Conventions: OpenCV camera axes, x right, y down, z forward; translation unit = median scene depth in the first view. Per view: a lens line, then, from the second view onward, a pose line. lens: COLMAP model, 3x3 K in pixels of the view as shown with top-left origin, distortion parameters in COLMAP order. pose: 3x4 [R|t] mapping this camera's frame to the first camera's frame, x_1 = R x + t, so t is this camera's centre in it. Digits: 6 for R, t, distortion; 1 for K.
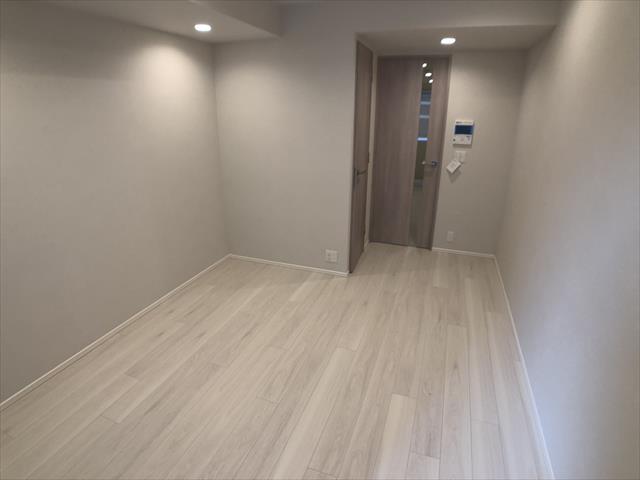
lens RADIAL K [[353.9, 0, 320.0], [0, 353.9, 240.0], [0, 0, 1]] dist [-0.090526, 0.000547]
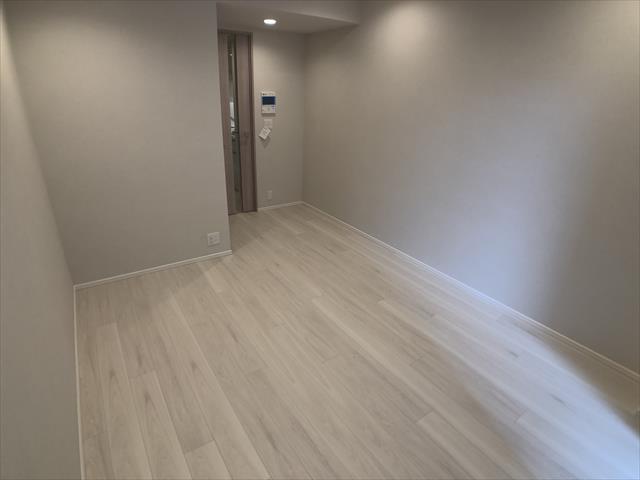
lens RADIAL K [[353.9, 0, 320.0], [0, 353.9, 240.0], [0, 0, 1]] dist [-0.090526, 0.000547]
pose [[0.562303, -0.310132, 0.766572, -0.535255], [0.250775, 0.947307, 0.199301, -0.067761], [-0.787989, 0.080169, 0.610447, 0.194905]]
